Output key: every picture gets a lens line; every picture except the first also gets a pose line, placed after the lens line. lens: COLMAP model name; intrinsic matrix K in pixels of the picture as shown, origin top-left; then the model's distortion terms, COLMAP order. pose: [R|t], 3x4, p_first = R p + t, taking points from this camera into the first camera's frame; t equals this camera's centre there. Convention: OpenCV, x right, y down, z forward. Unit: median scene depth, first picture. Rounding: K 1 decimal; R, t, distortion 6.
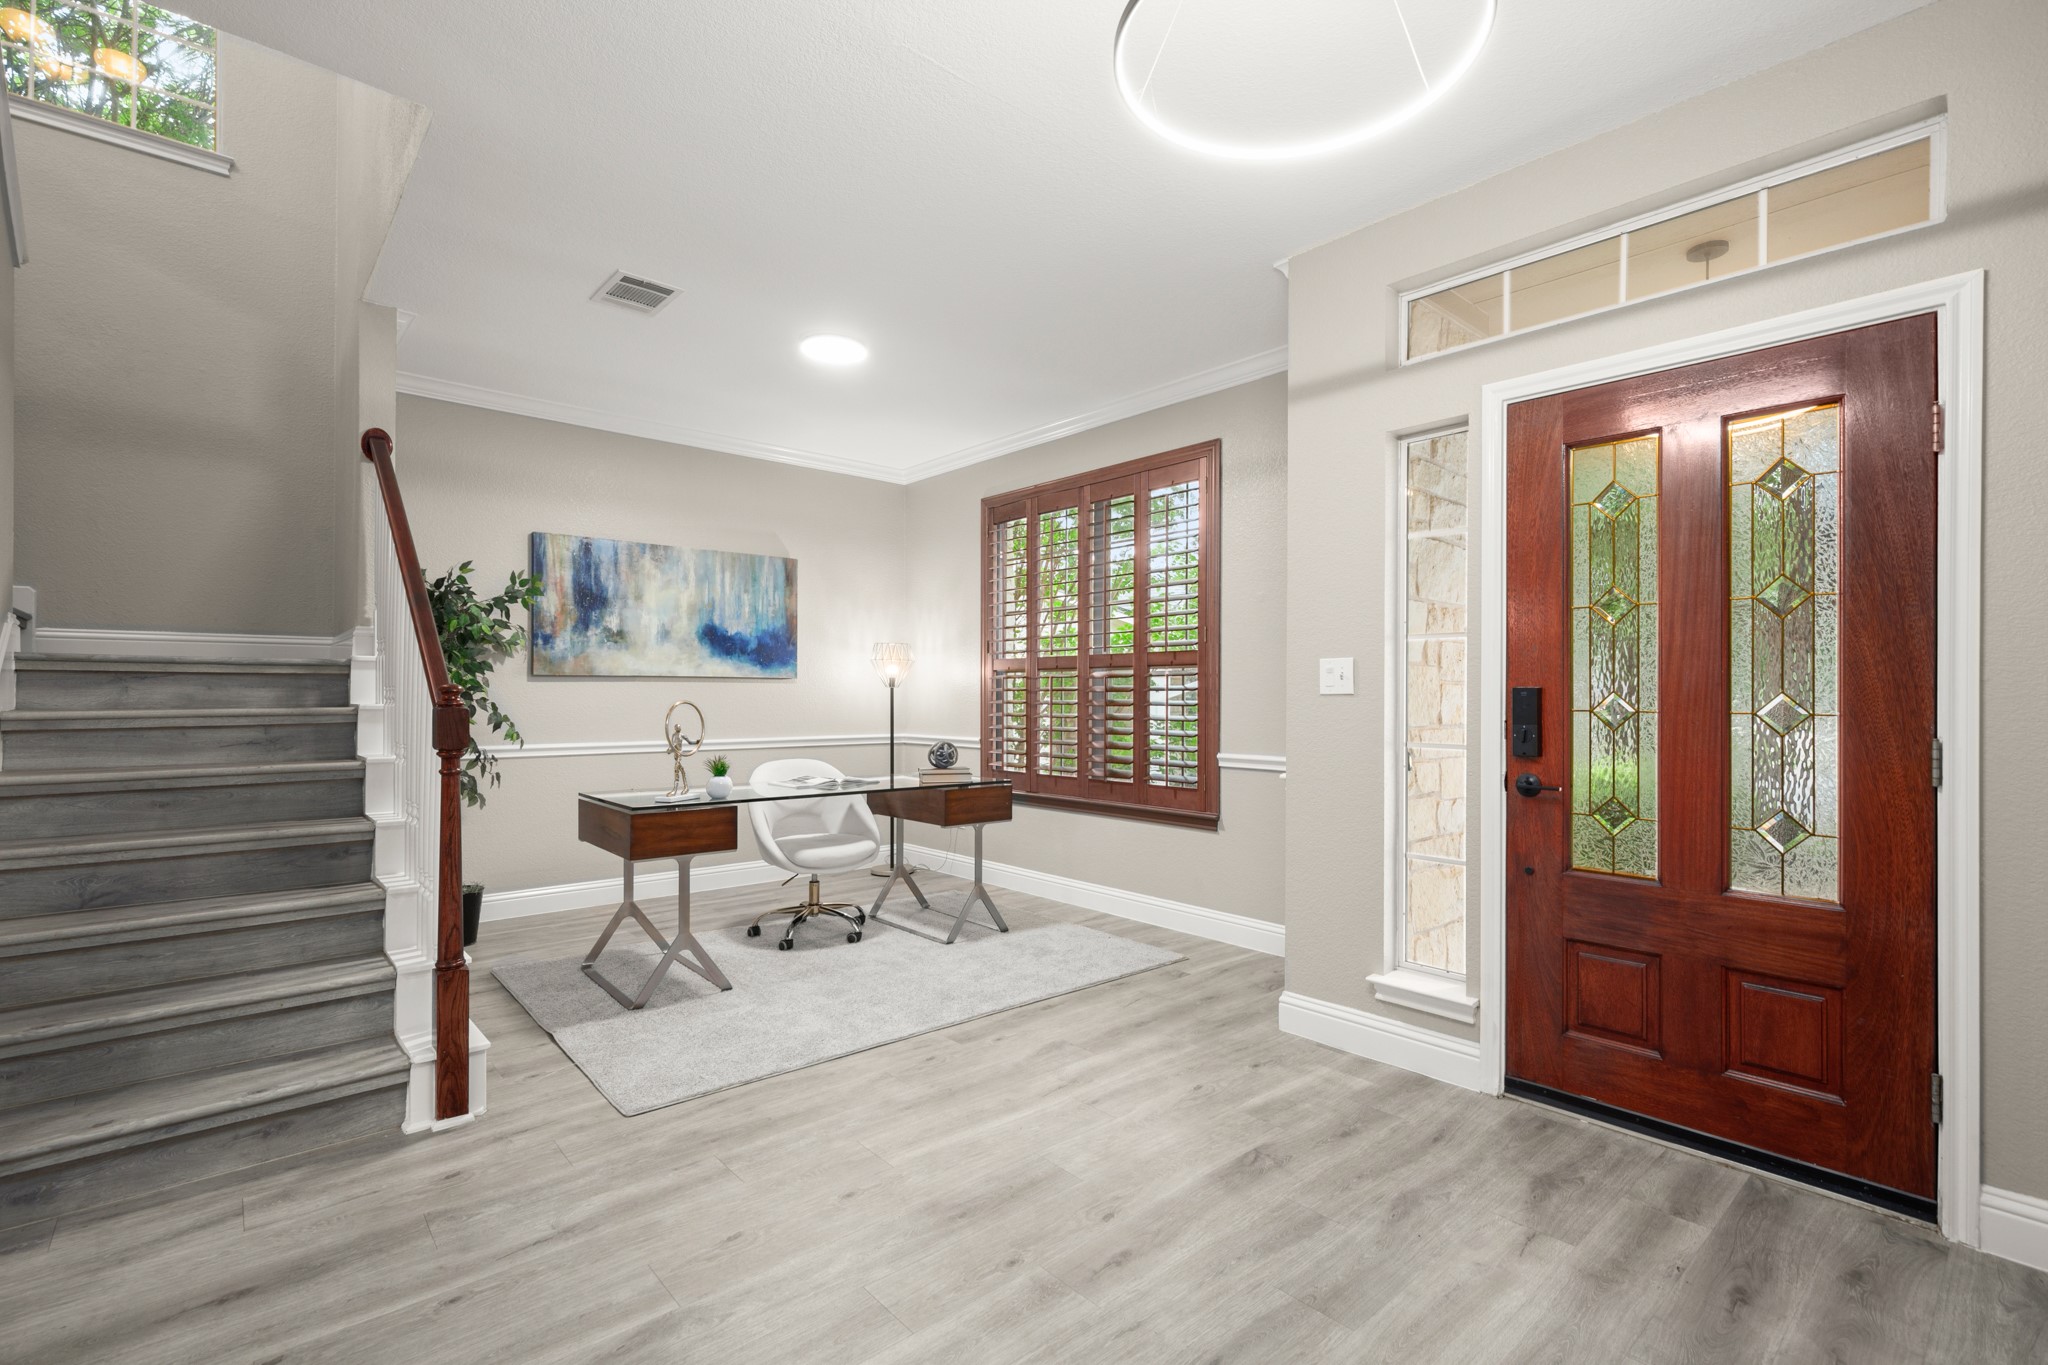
lens RADIAL K [[927.8, 0, 1029.1], [0, 927.8, 687.4], [0, 0, 1]] dist [-0.004070, -0.000692]
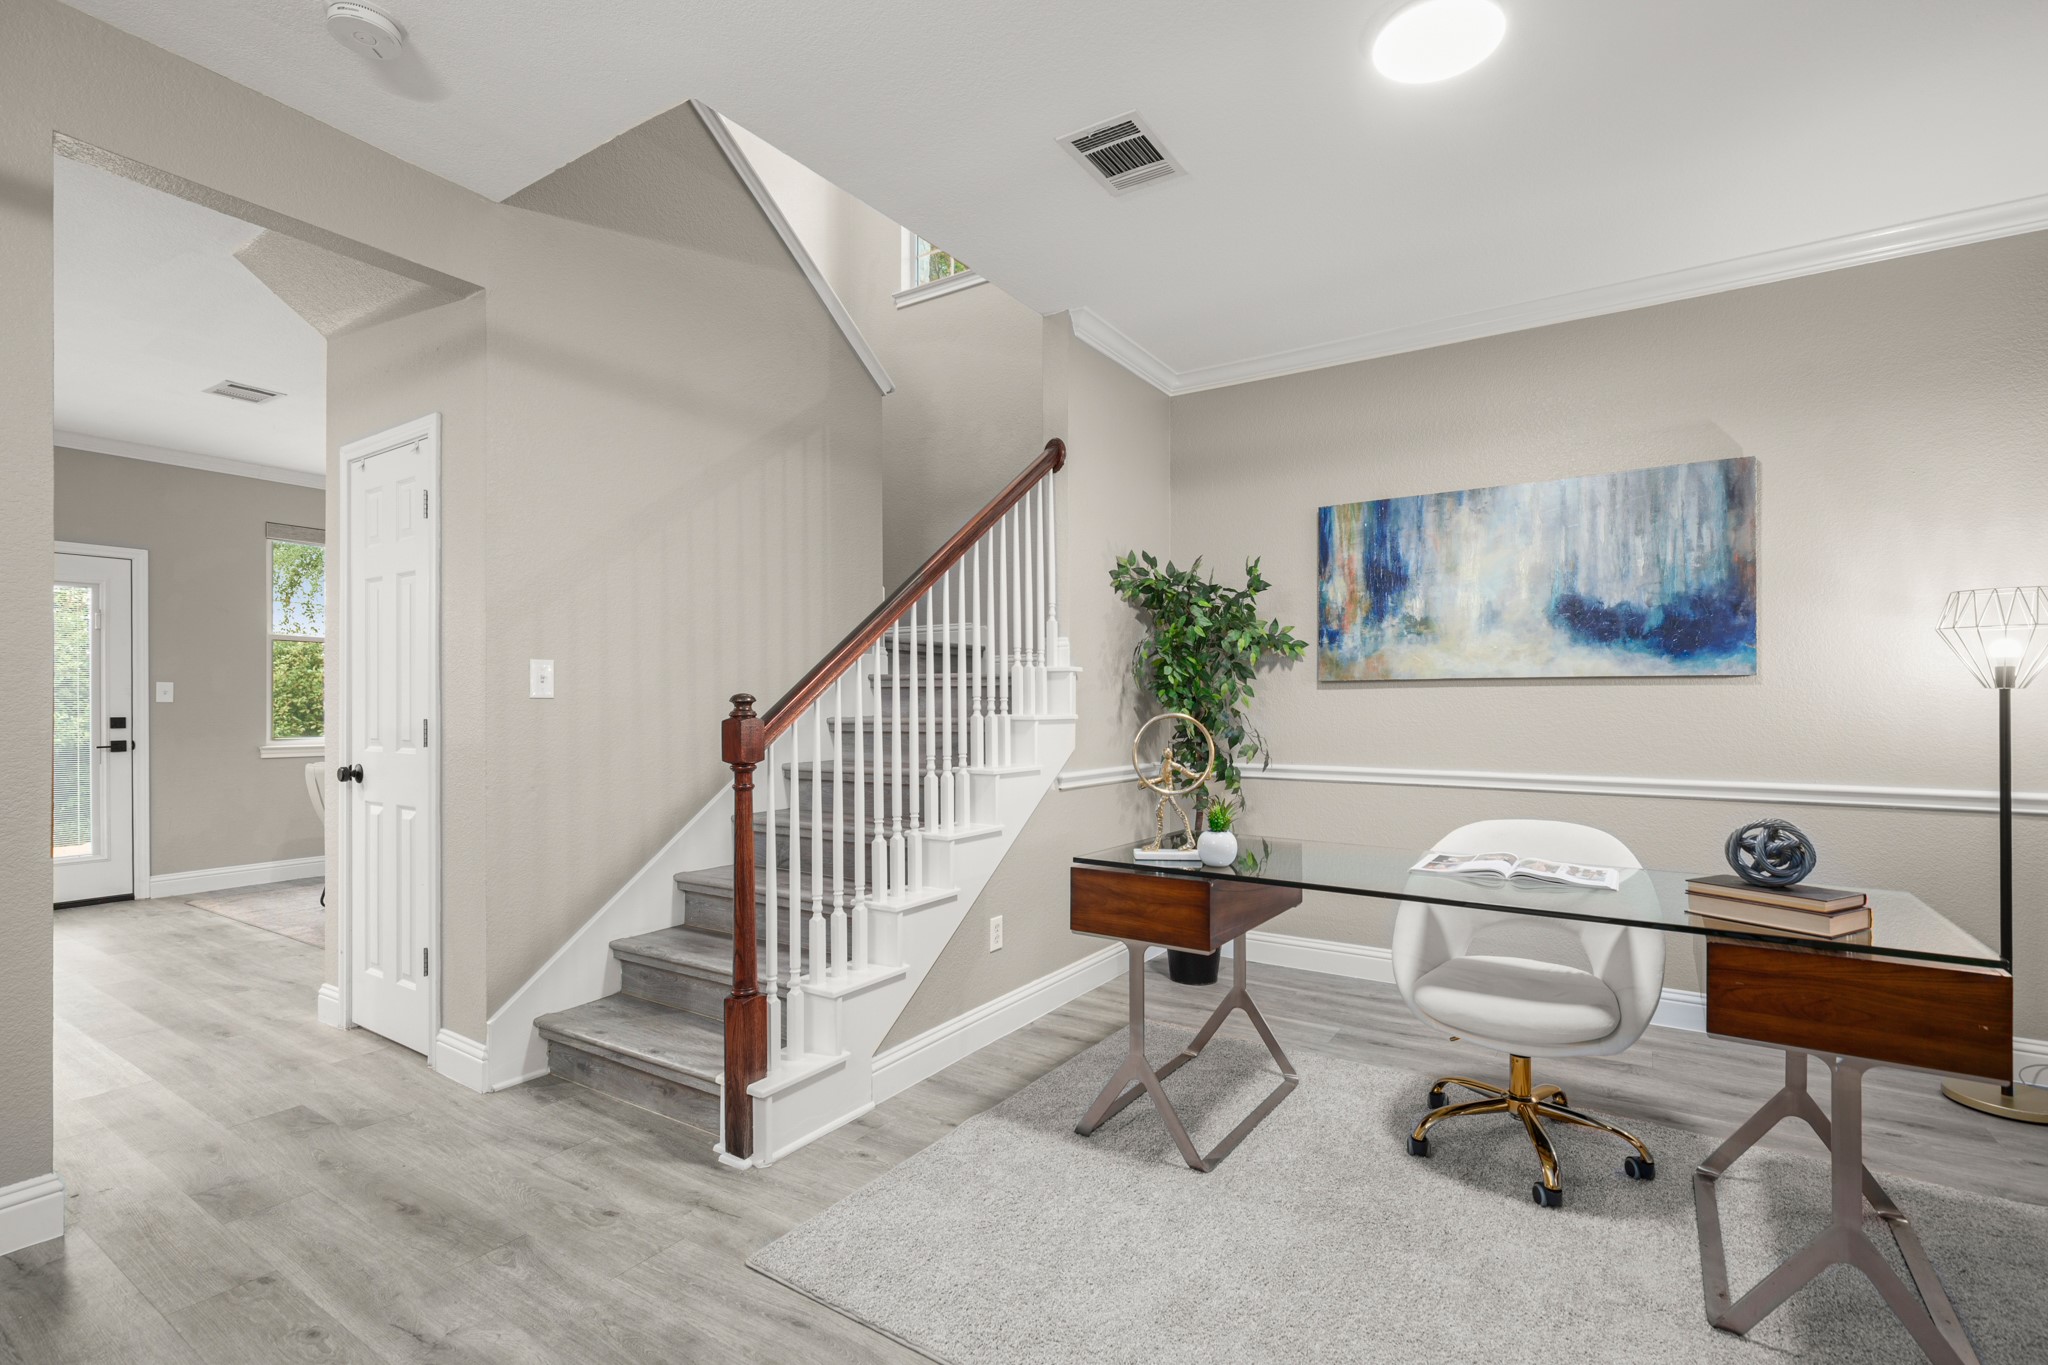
lens RADIAL K [[927.8, 0, 1029.1], [0, 927.8, 699.7], [0, 0, 1]] dist [-0.004070, -0.000692]
pose [[0.275078, -0.008534, -0.961384, 0.177199], [0.007507, 0.999949, -0.006728, 0.006005], [0.961393, -0.005367, 0.275128, 0.503879]]
